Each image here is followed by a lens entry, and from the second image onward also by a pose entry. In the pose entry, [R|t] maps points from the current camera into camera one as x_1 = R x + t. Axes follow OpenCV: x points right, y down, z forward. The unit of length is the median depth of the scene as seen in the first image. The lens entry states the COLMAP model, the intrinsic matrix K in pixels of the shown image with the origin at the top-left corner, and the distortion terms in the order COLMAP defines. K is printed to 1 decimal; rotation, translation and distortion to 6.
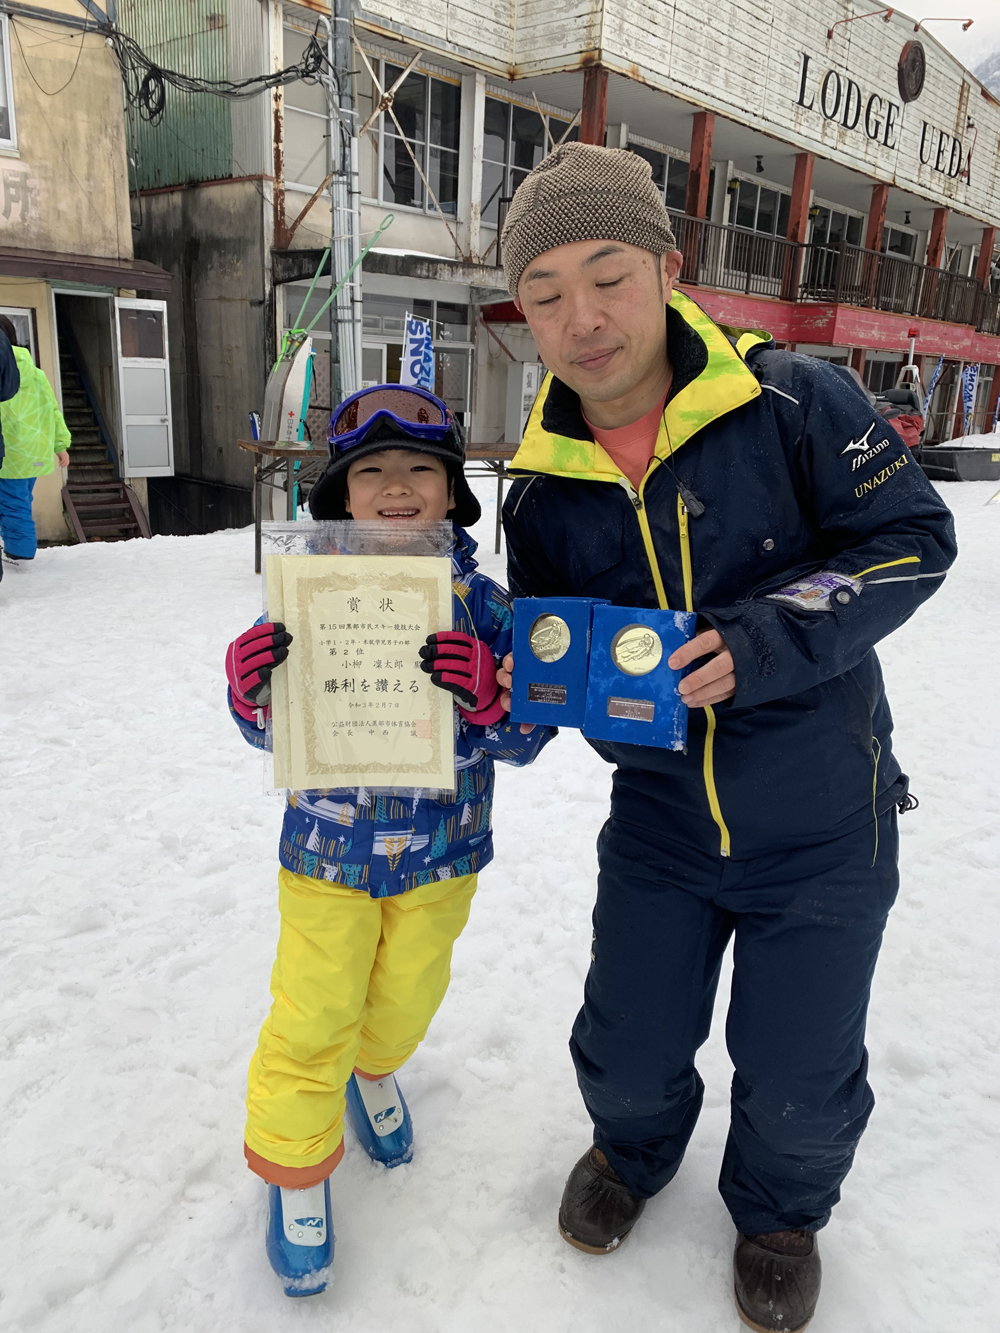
lens RADIAL K [[1008.1, 0, 498.7], [0, 1008.1, 667.1], [0, 0, 1]] dist [0.000070, 0.001992]
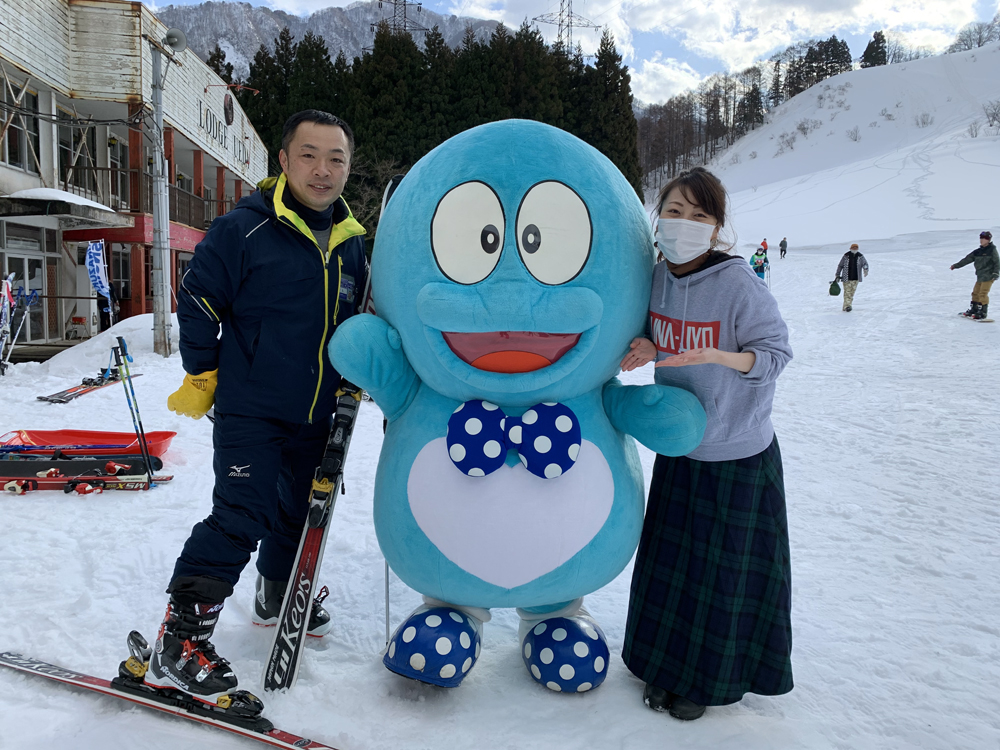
lens RADIAL K [[756.3, 0, 500.3], [0, 756.3, 374.8], [0, 0, 1]] dist [0.000070, 0.001992]
pose [[0.636657, -0.110883, 0.763134, -0.532115], [0.217182, 0.975333, -0.039472, 0.052228], [-0.739933, 0.190869, 0.645034, -0.216753]]
